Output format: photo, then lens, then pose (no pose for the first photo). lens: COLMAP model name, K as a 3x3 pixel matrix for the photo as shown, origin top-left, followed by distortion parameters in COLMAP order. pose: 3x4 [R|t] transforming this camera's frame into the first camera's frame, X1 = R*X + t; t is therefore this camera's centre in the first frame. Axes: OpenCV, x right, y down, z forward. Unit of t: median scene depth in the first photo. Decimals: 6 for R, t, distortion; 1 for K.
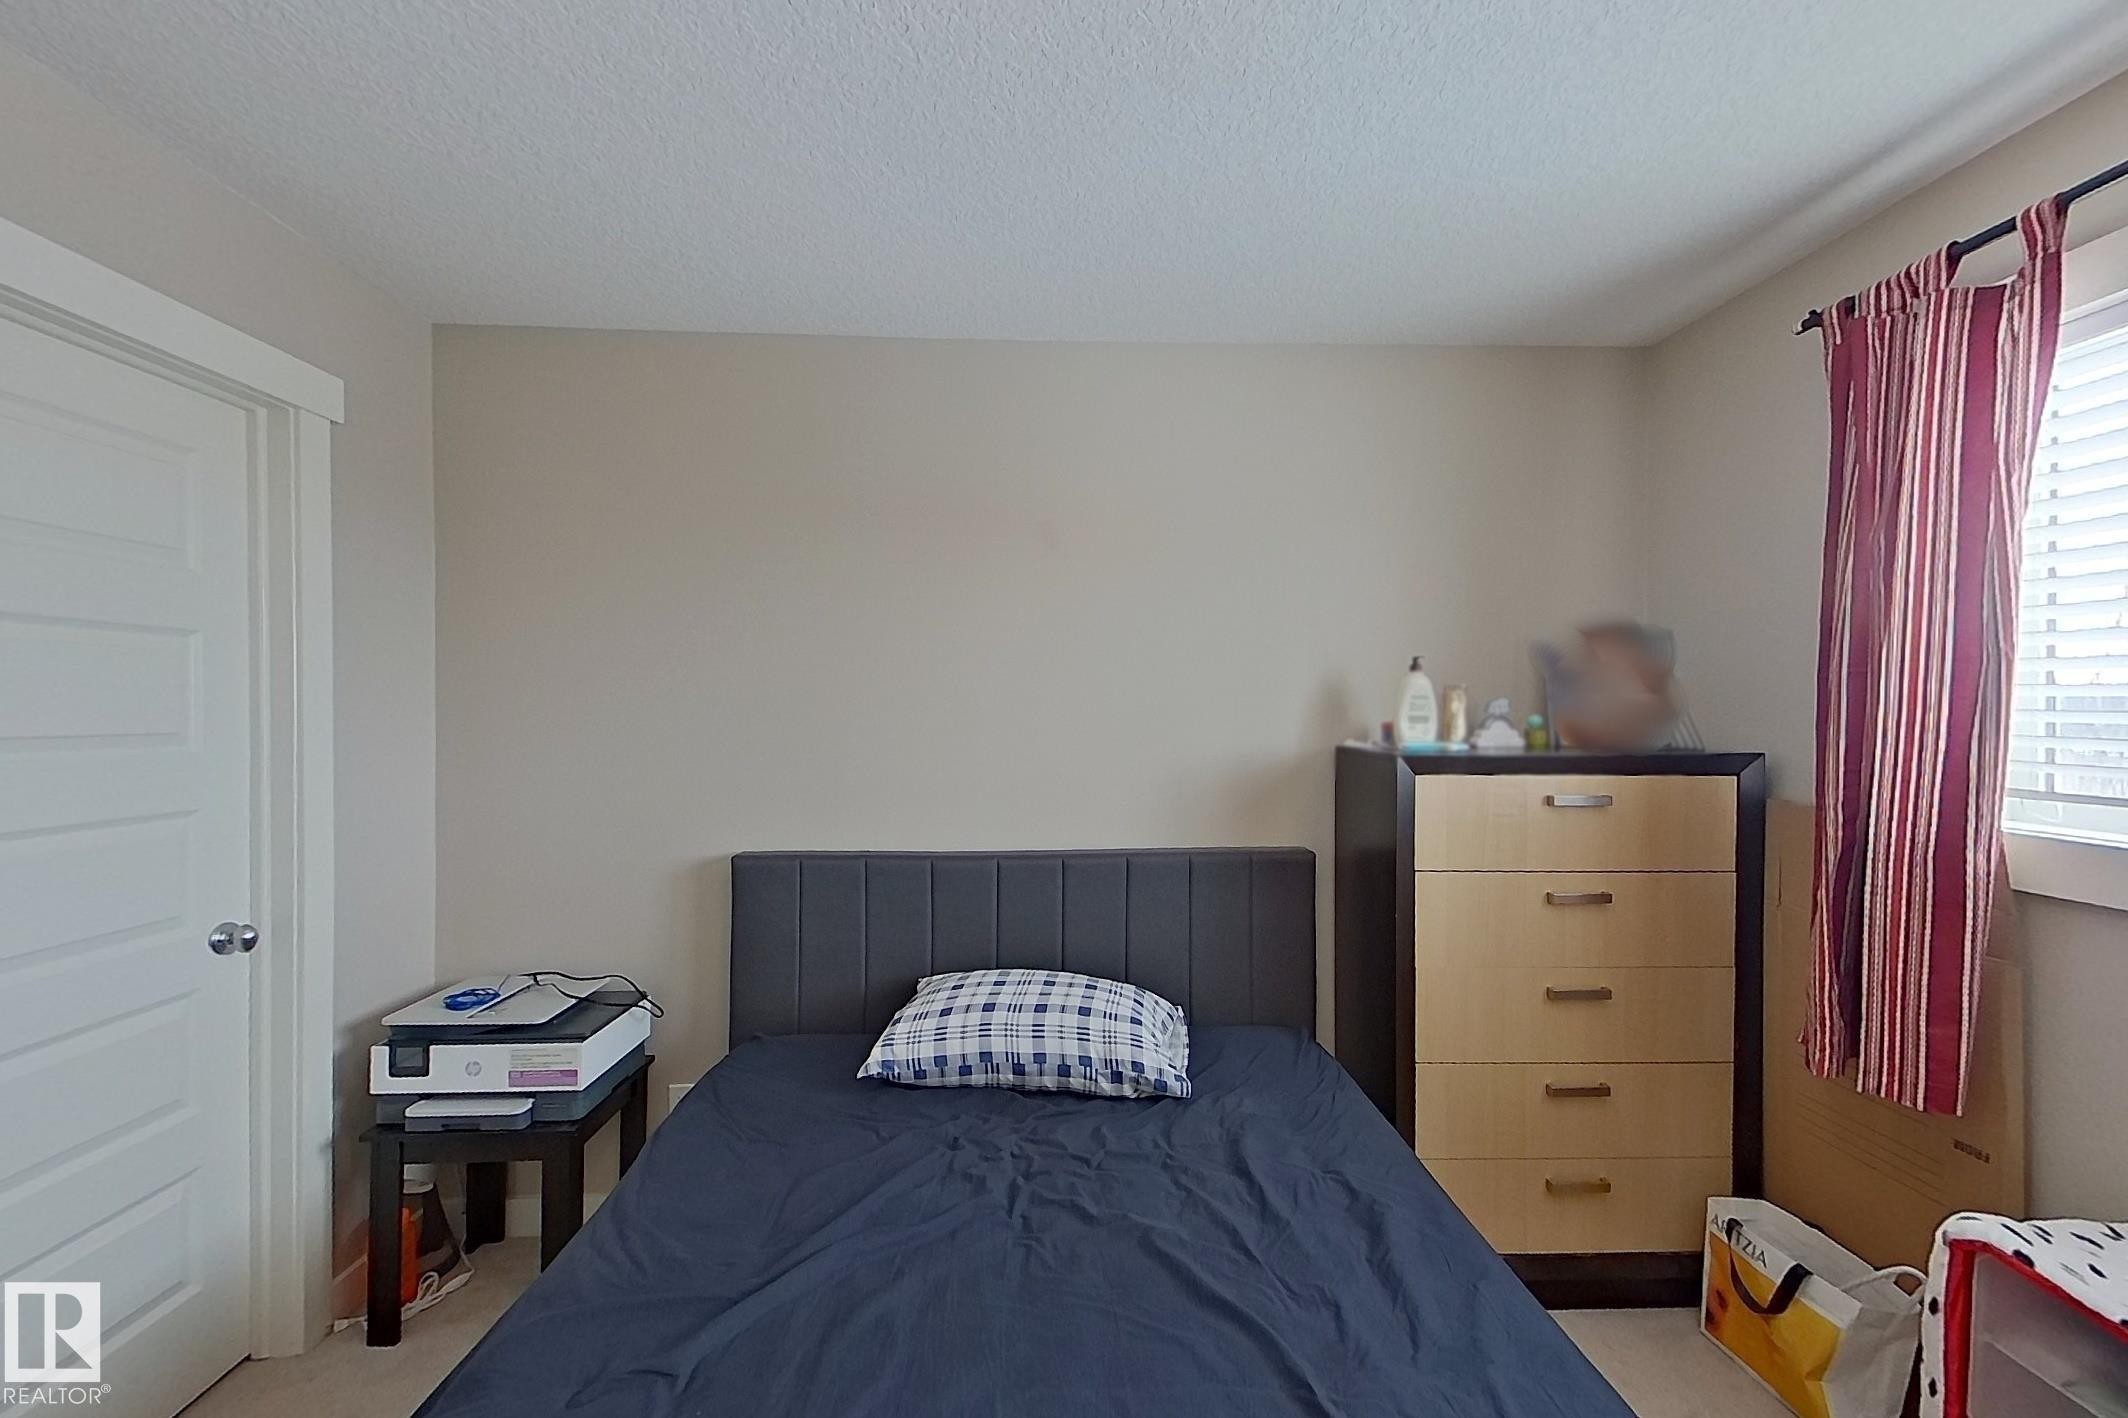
lens RADIAL K [[842.9, 0, 1069.0], [0, 842.9, 715.9], [0, 0, 1]] dist [0.015714, -0.003160]
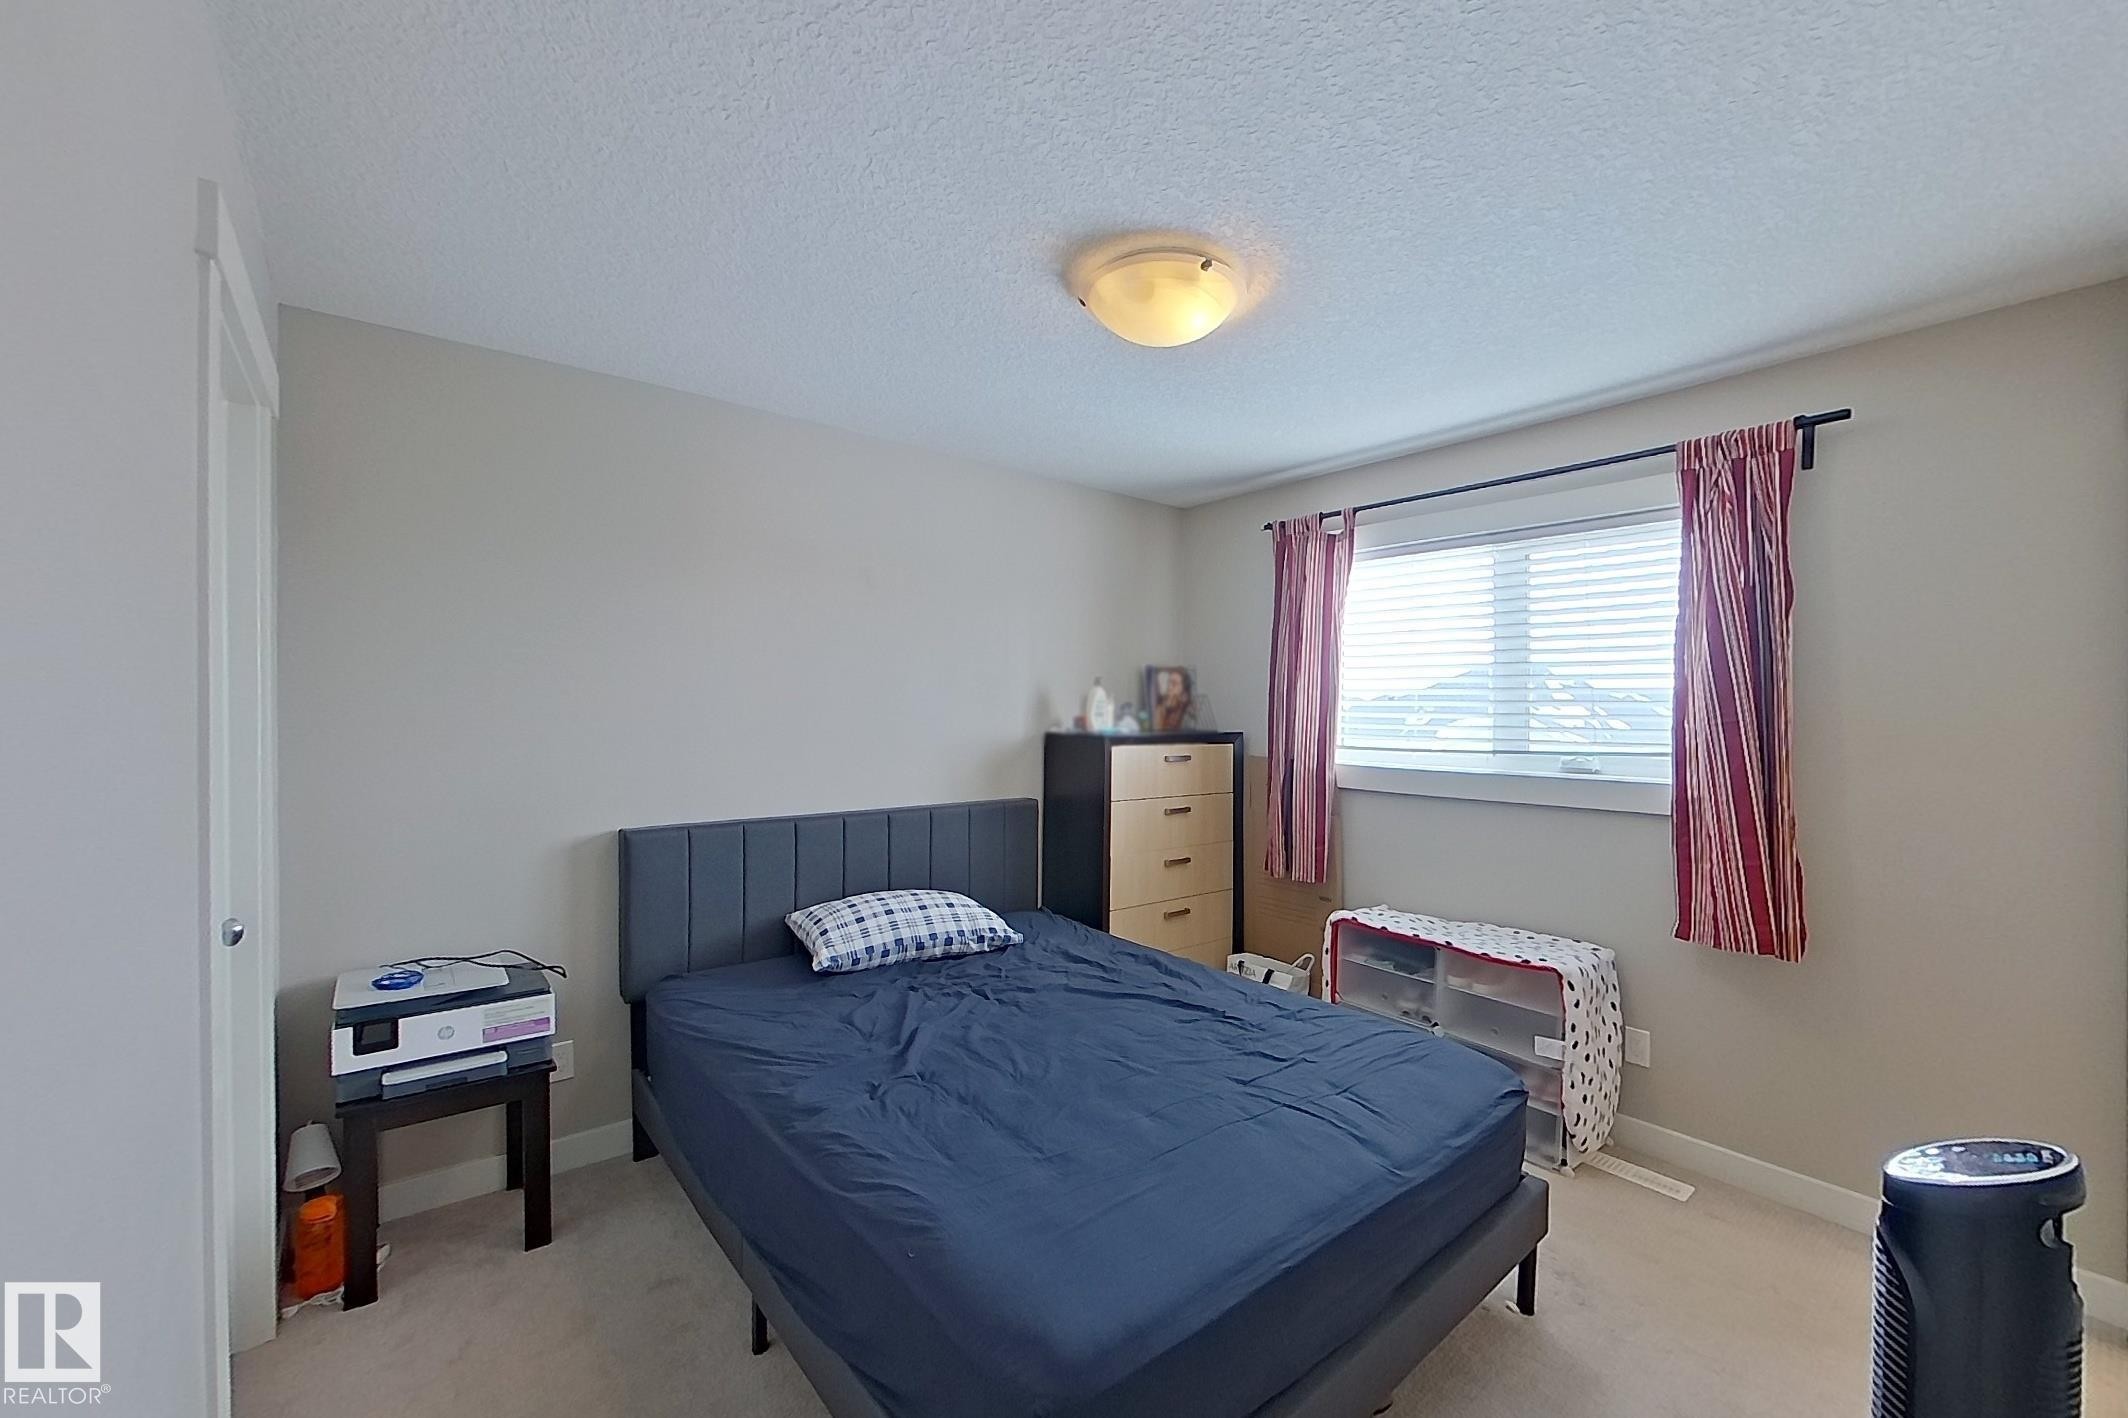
lens RADIAL K [[842.9, 0, 1075.4], [0, 842.9, 708.9], [0, 0, 1]] dist [0.015714, -0.003160]
pose [[0.799379, 0.007069, 0.600785, -0.725414], [-0.004829, 0.999974, -0.005340, 0.001551], [-0.600808, 0.001368, 0.799392, -0.361462]]
